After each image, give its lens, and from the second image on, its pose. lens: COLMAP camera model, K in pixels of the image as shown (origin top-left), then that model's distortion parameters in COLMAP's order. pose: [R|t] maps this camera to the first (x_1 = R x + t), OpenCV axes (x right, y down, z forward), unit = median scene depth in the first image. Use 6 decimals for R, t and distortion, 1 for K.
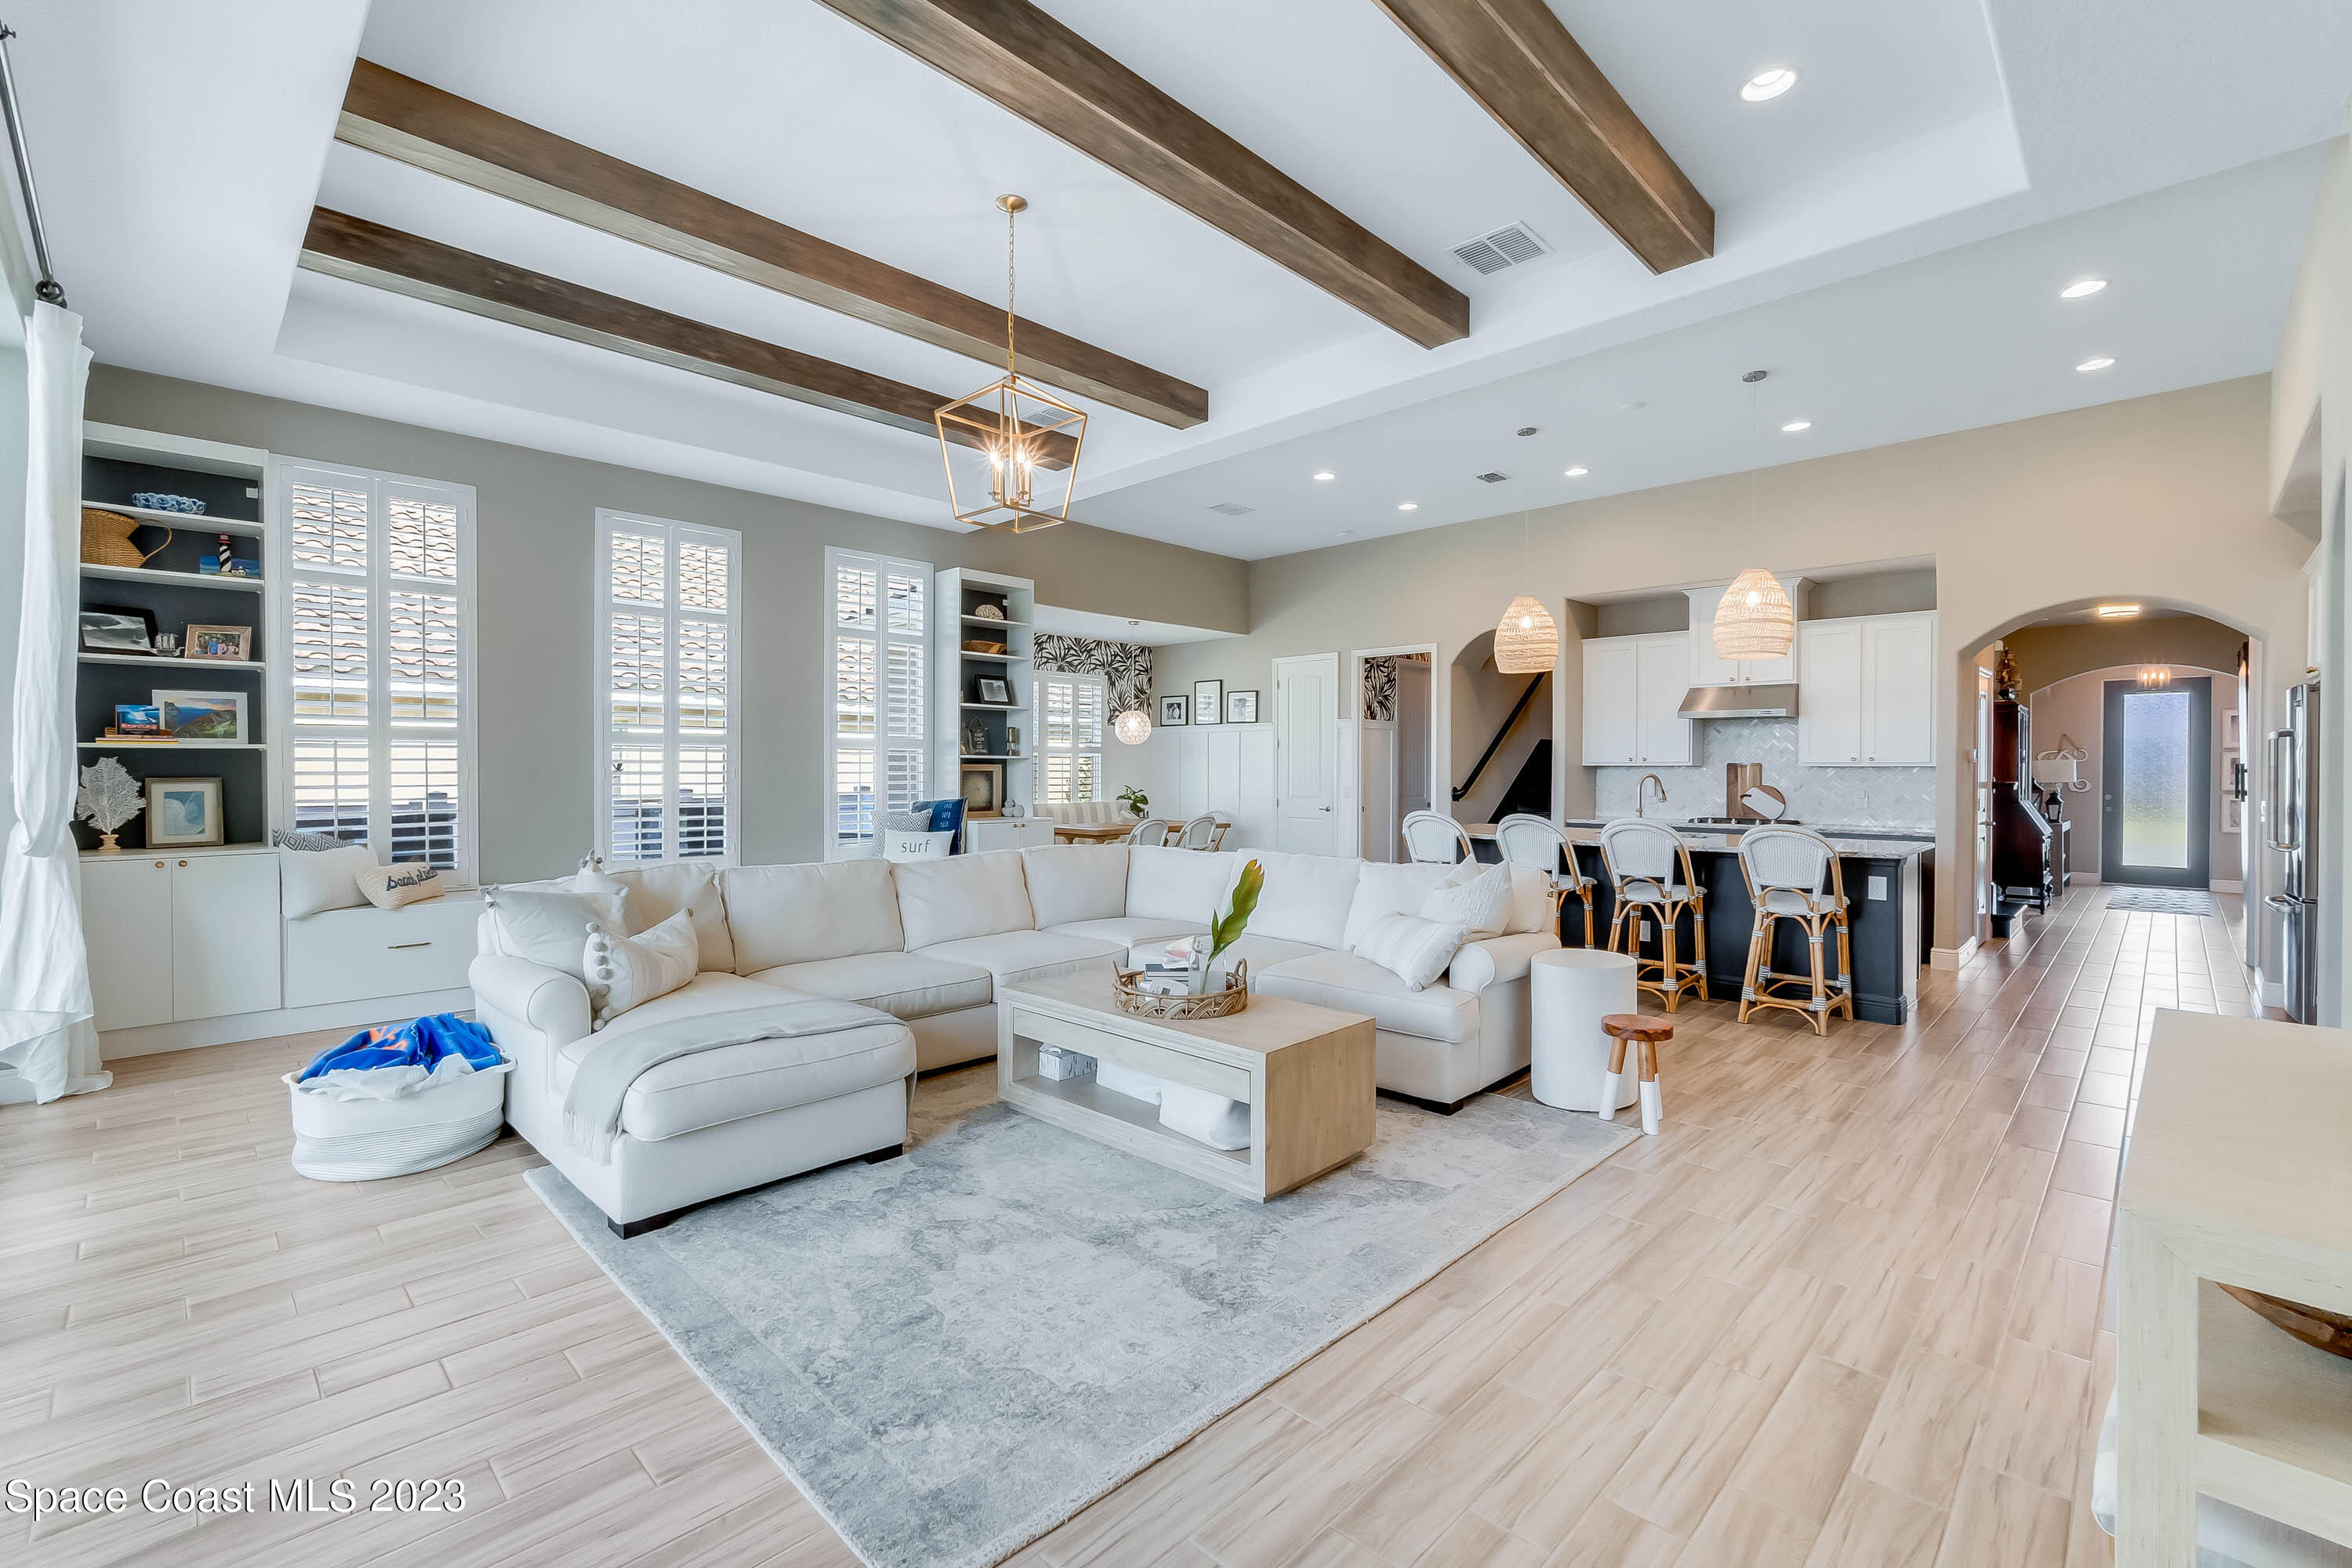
lens RADIAL K [[1011.5, 0, 1175.6], [0, 1011.5, 760.4], [0, 0, 1]] dist [-0.004237, -0.000130]
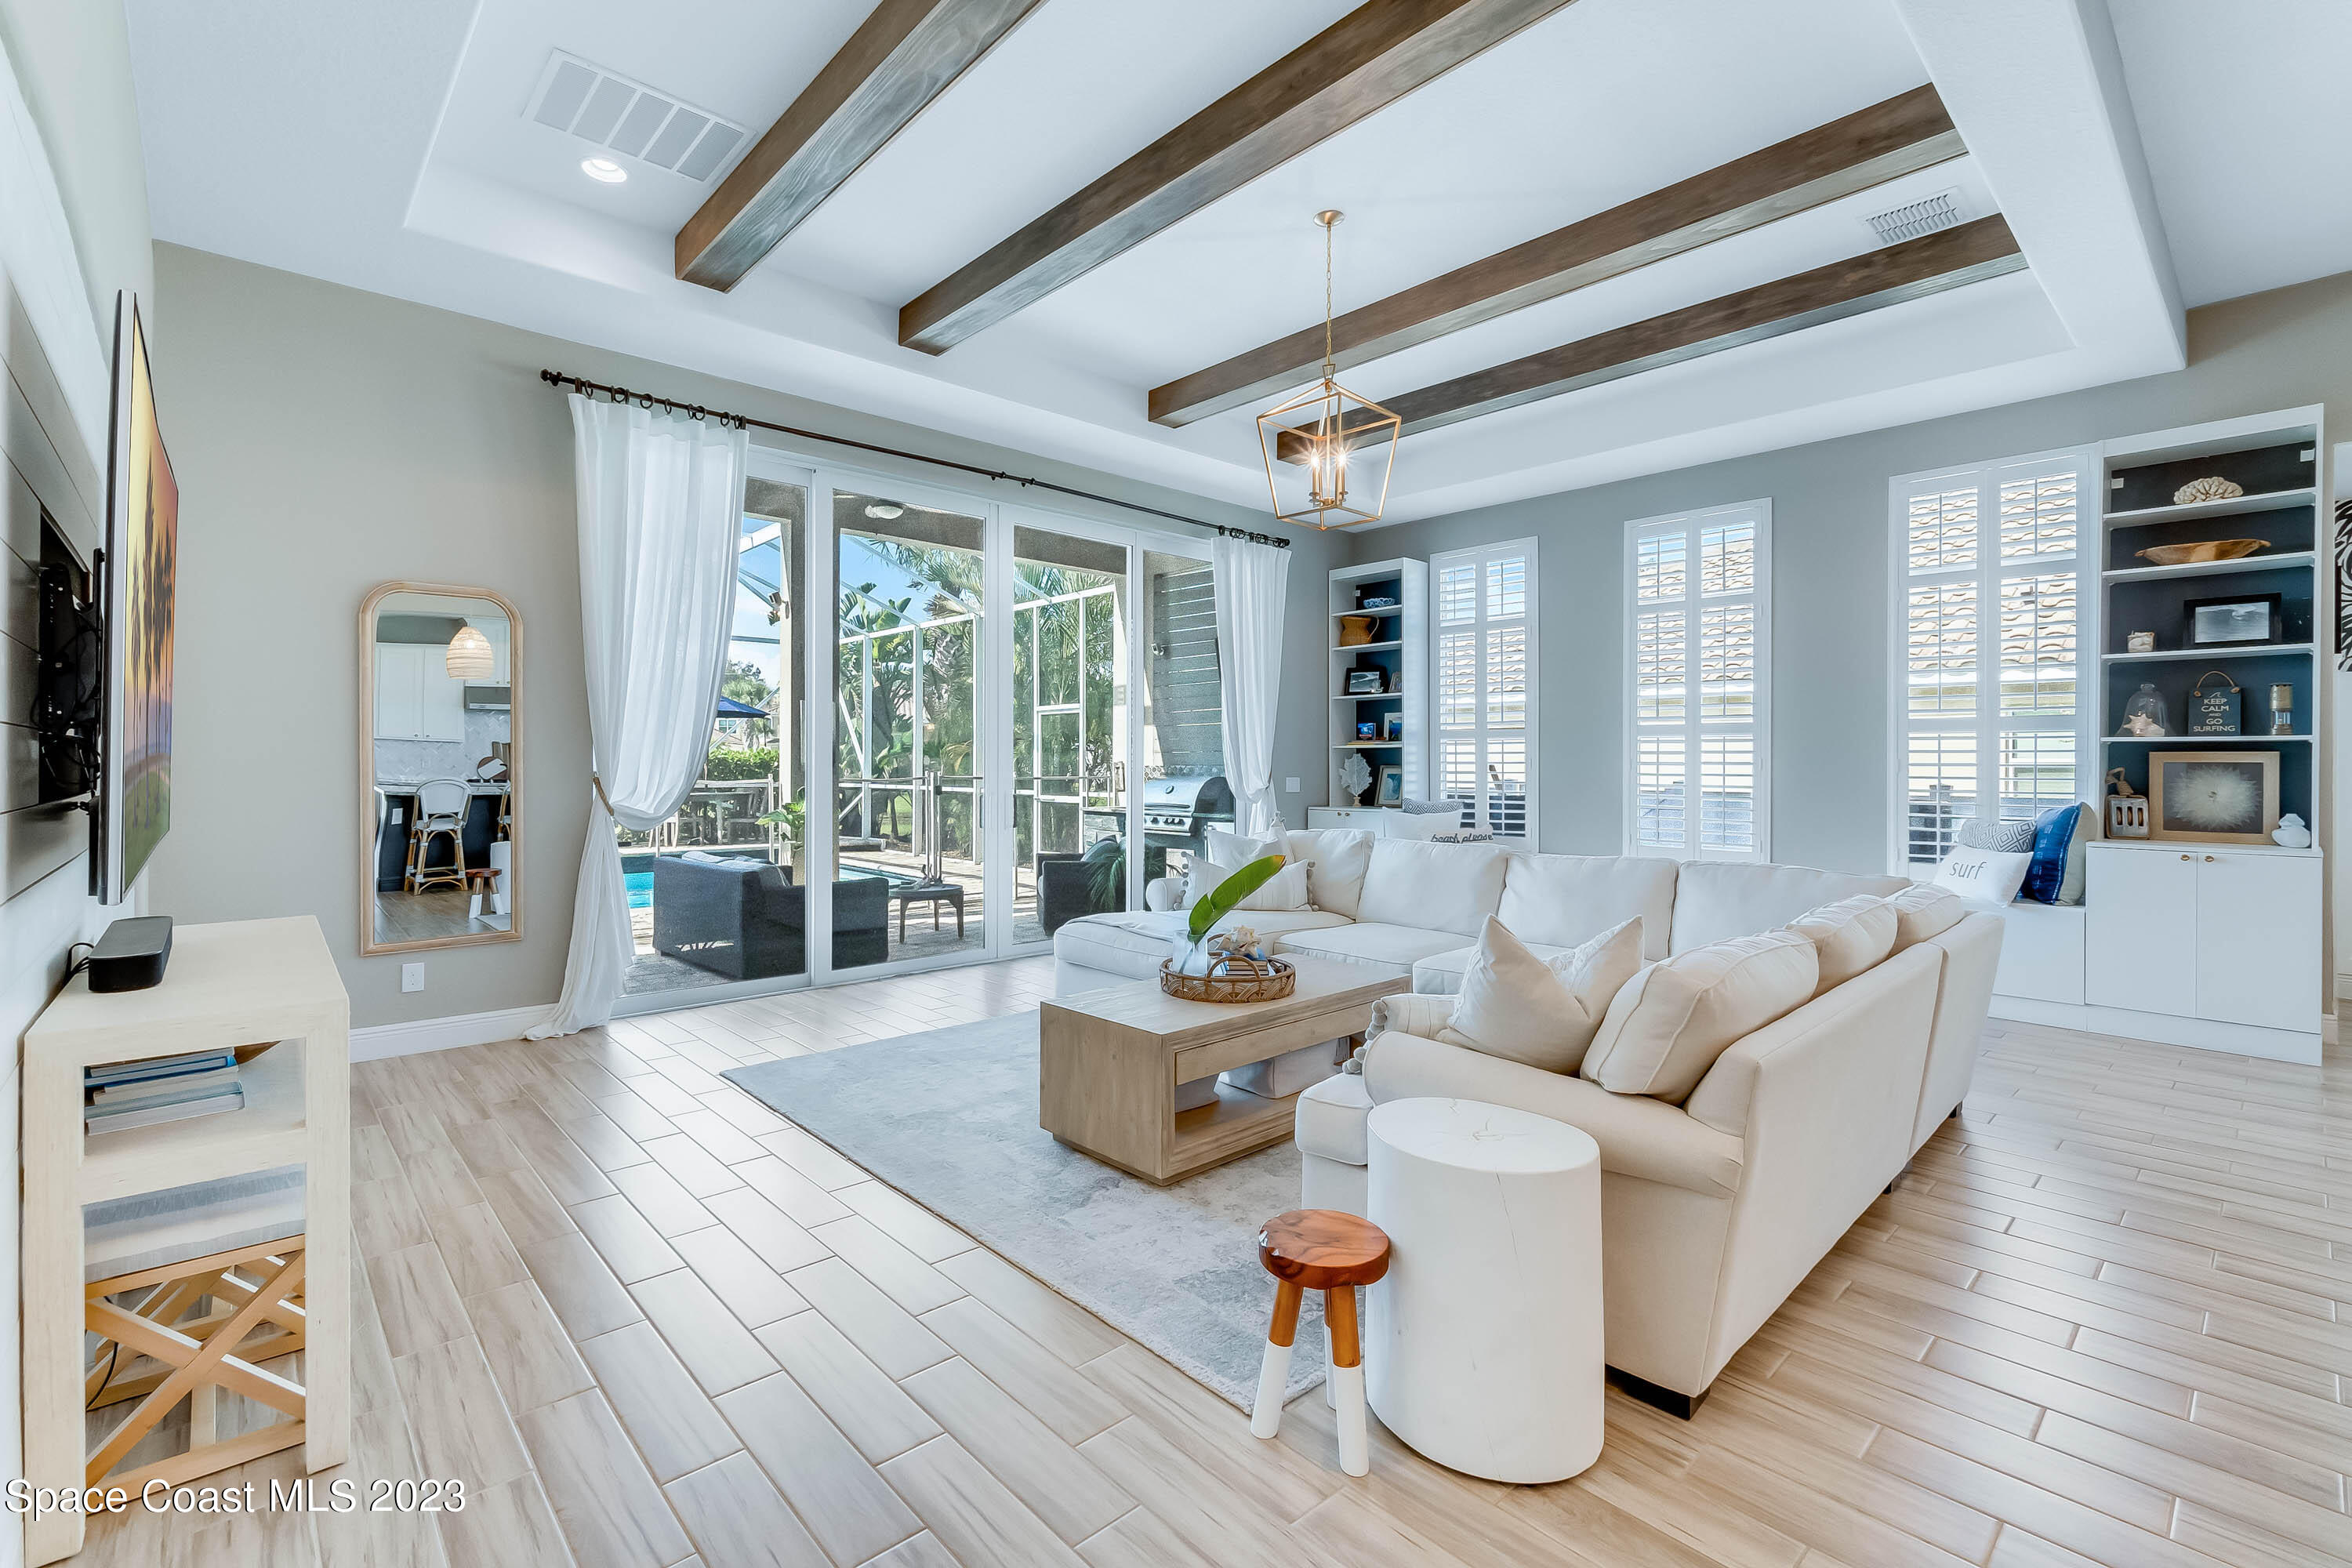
lens RADIAL K [[1038.0, 0, 1176.0], [0, 1038.0, 784.0], [0, 0, 1]] dist [-0.003269, -0.000272]
pose [[-0.045095, 0.021507, -0.998751, 0.647338], [0.007583, 0.999747, 0.021186, 0.008139], [0.998954, -0.006618, -0.045246, 0.623910]]
